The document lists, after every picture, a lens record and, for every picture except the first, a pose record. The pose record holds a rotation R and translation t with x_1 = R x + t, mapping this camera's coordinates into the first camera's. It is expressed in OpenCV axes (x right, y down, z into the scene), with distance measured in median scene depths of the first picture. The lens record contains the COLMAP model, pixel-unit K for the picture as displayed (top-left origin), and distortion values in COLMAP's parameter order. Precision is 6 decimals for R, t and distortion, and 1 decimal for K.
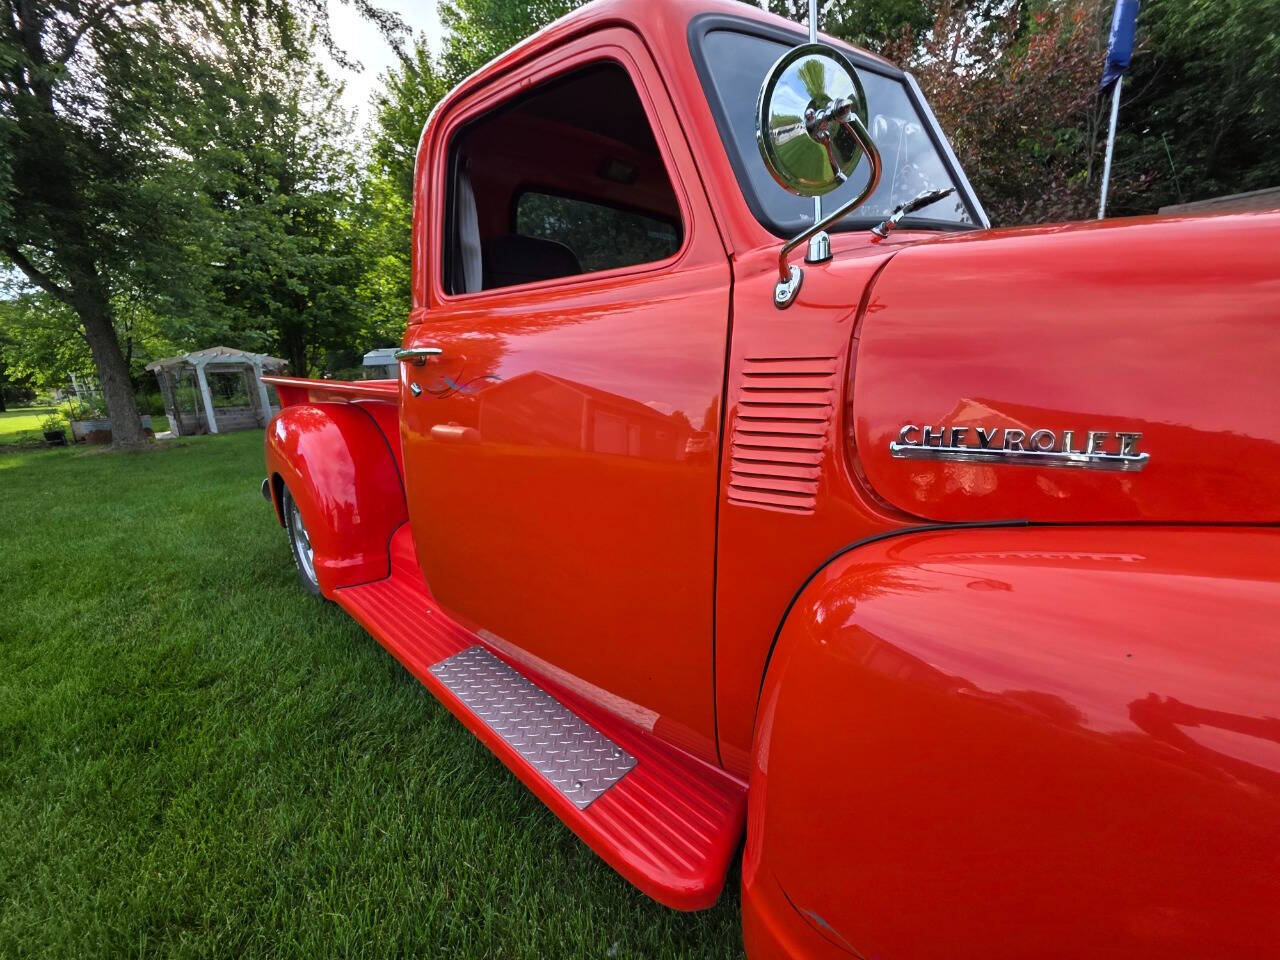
lens RADIAL K [[516.2, 0, 652.3], [0, 516.2, 478.5], [0, 0, 1]] dist [0.001626, -0.000488]
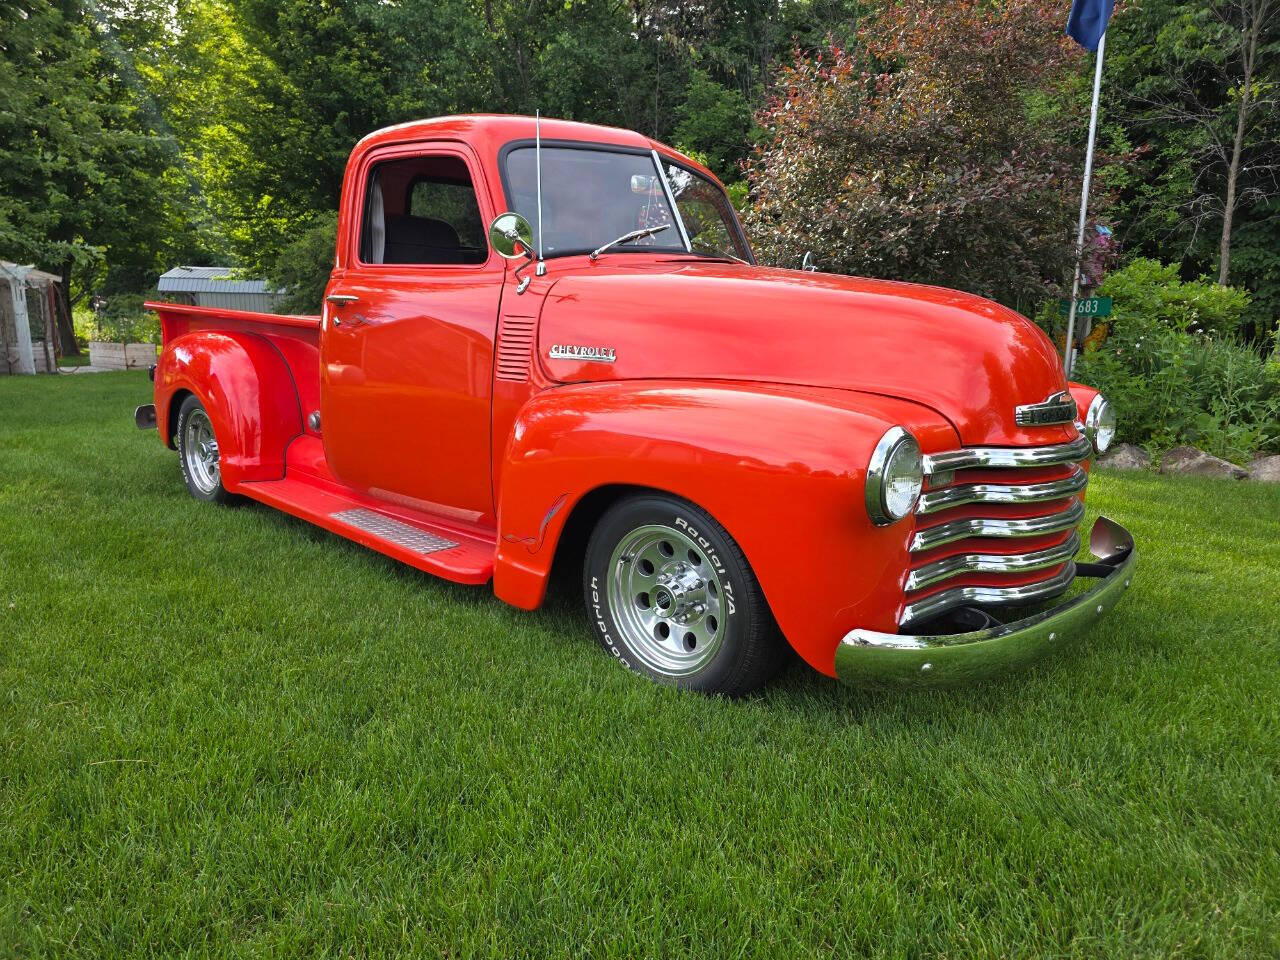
lens RADIAL K [[871.6, 0, 643.5], [0, 871.6, 483.8], [0, 0, 1]] dist [0.064427, -0.059238]
pose [[0.997861, 0.062600, 0.018846, 0.079431], [-0.061891, 0.997430, -0.036090, 0.063507], [-0.021057, 0.034846, 0.999171, -0.295431]]
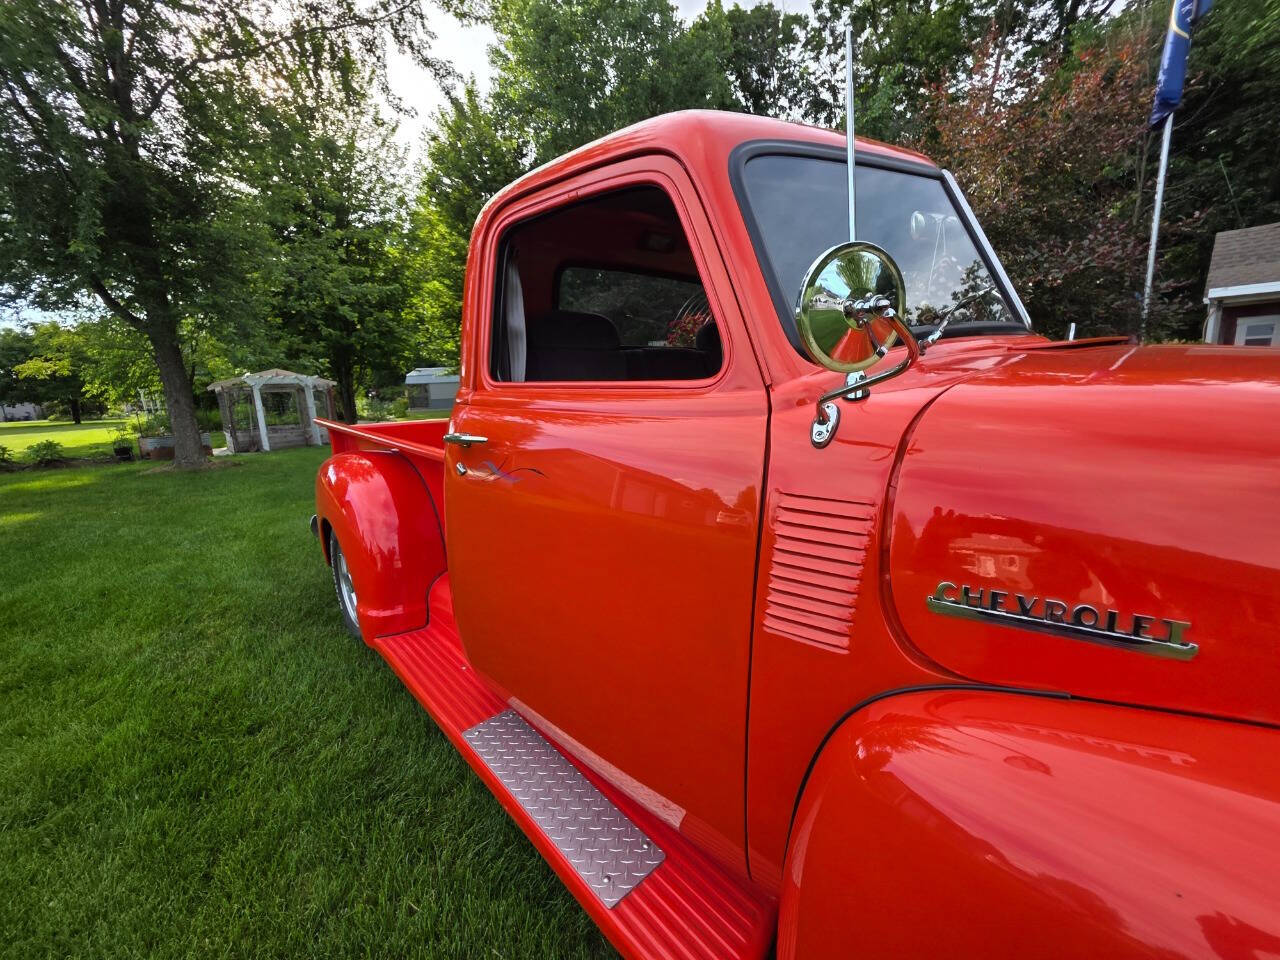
lens RADIAL K [[514.5, 0, 651.8], [0, 514.5, 478.6], [0, 0, 1]] dist [0.004086, -0.000614]
pose [[0.998118, 0.020221, -0.057896, -0.001904], [-0.022164, 0.999206, -0.033109, -0.023087], [0.057181, 0.034330, 0.997773, -0.003788]]
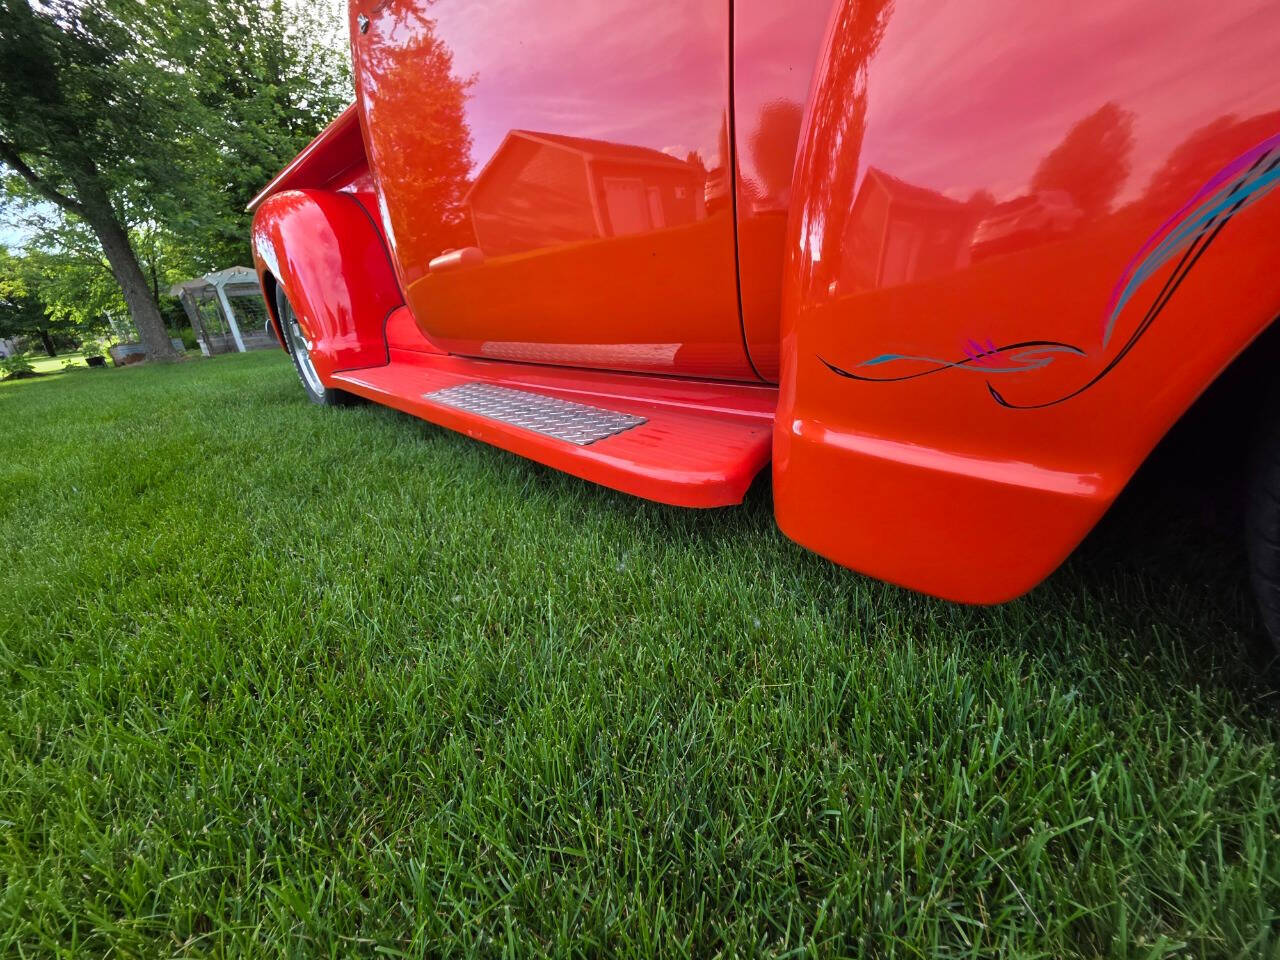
lens RADIAL K [[515.5, 0, 647.0], [0, 515.5, 477.1], [0, 0, 1]] dist [0.000834, 0.000635]
pose [[0.997233, -0.033597, -0.066322, 0.003450], [0.042209, 0.990211, 0.133042, 0.083532], [0.061203, -0.135473, 0.988889, 0.023342]]
